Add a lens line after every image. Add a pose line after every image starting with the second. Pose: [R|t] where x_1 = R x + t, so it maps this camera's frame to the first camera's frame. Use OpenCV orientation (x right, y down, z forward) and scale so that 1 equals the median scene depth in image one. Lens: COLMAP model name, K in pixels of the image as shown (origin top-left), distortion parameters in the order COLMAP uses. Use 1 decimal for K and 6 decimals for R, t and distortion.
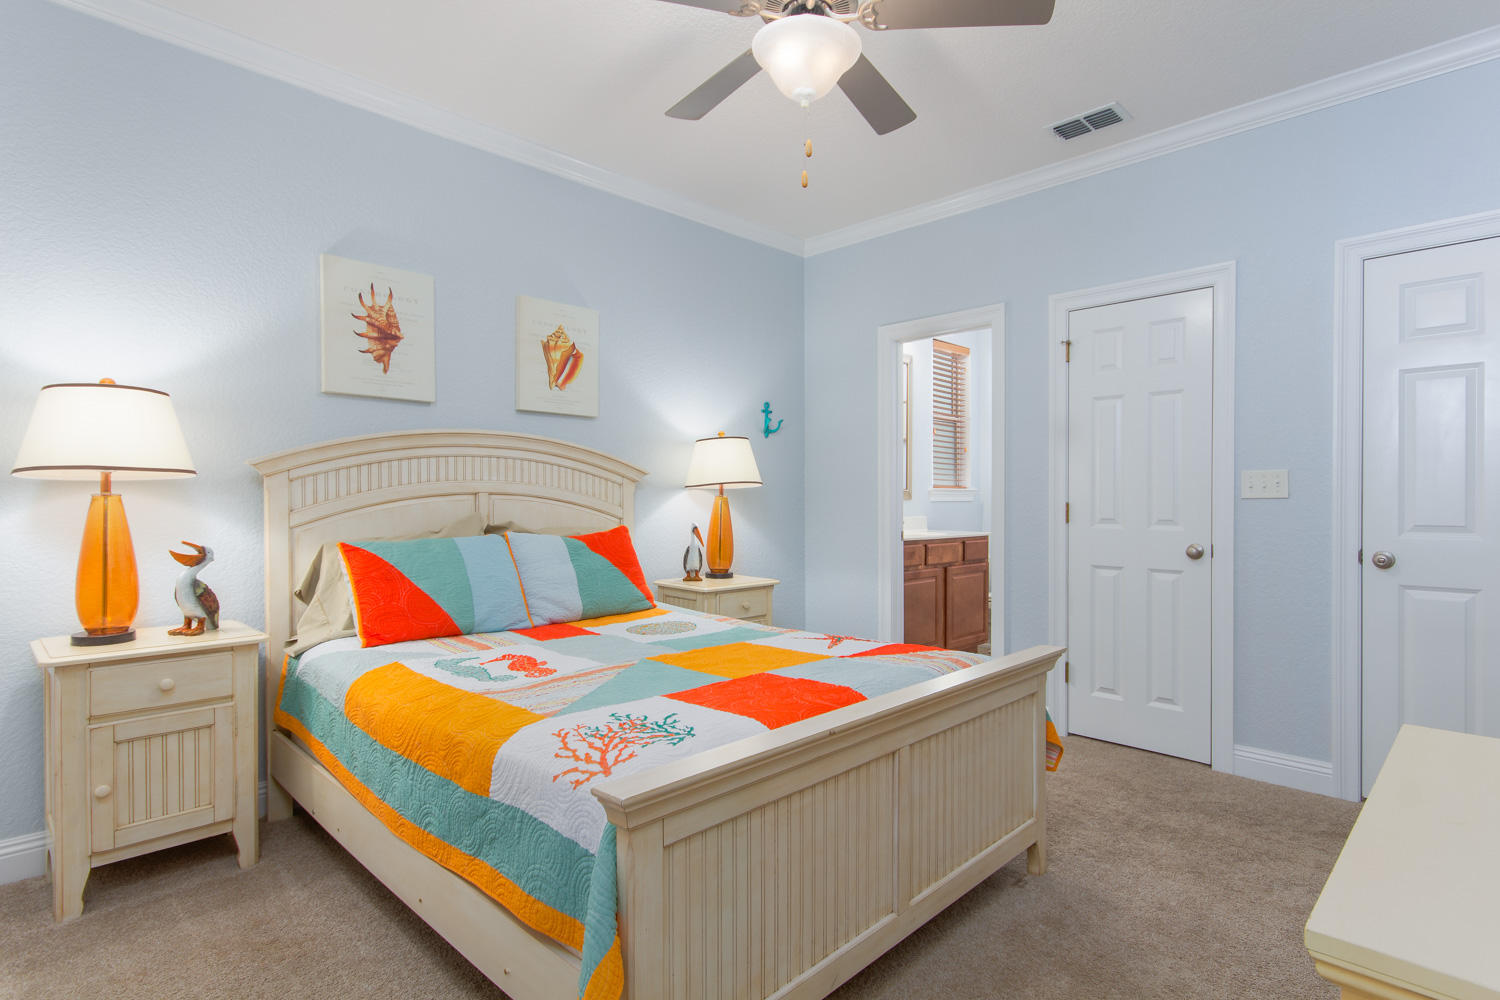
lens RADIAL K [[762.0, 0, 748.2], [0, 762.0, 510.4], [0, 0, 1]] dist [-0.006933, 0.000101]
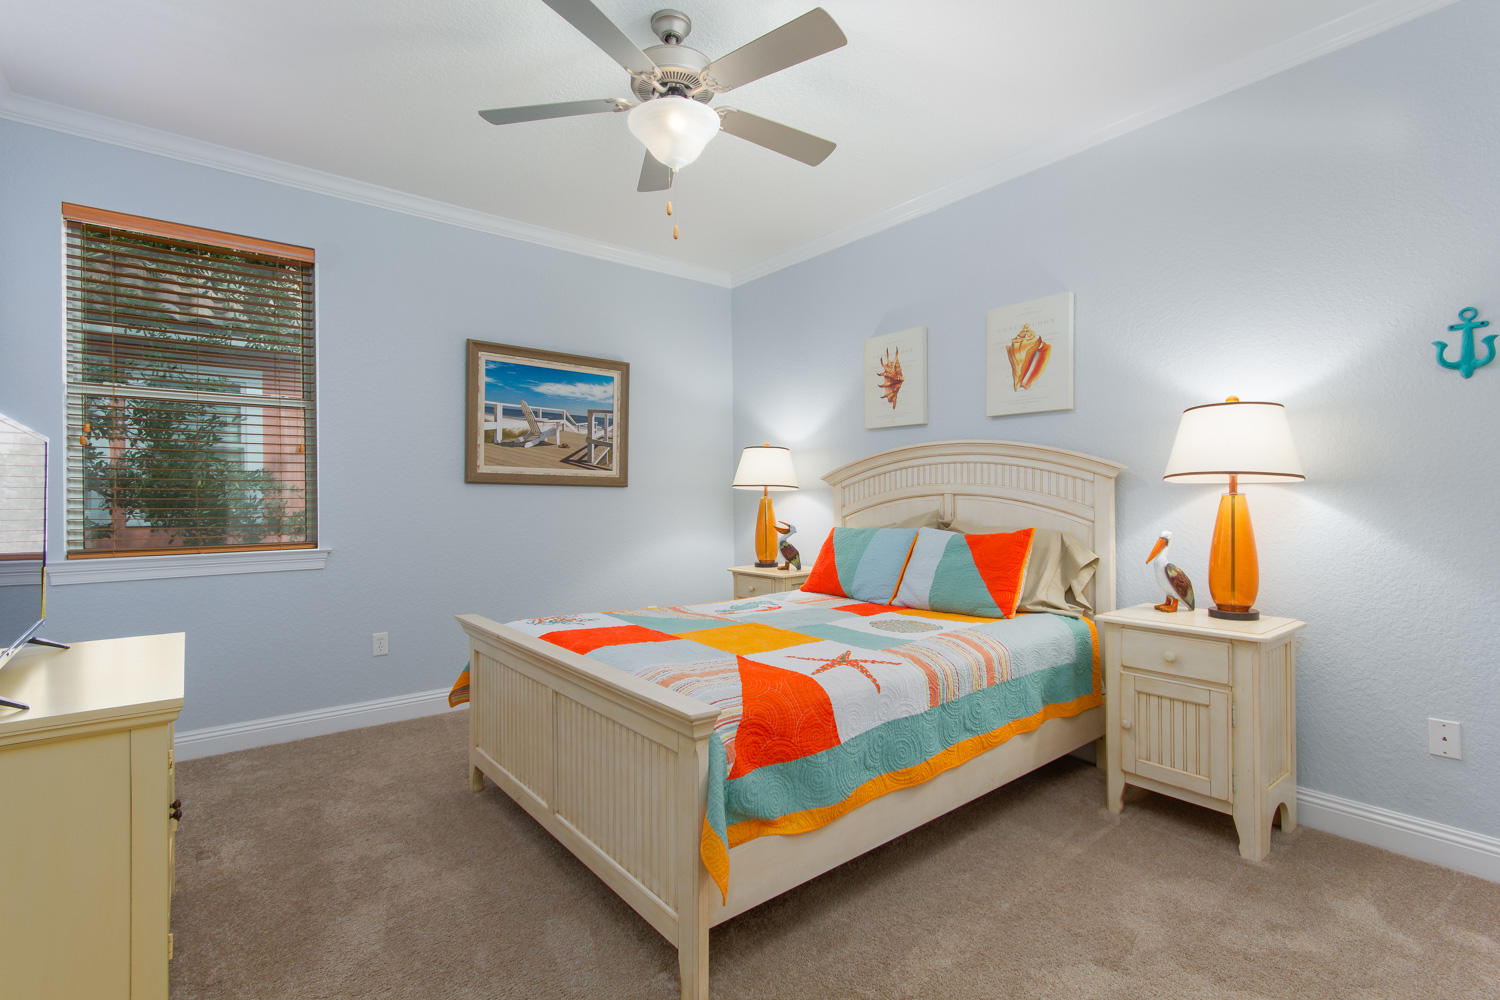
lens RADIAL K [[697.7, 0, 748.3], [0, 697.7, 491.5], [0, 0, 1]] dist [0.006298, 0.000490]
pose [[-0.097616, -0.012413, -0.995147, 0.704126], [-0.010290, 0.999881, -0.011462, -0.010355], [0.995171, 0.009121, -0.097732, 0.738989]]
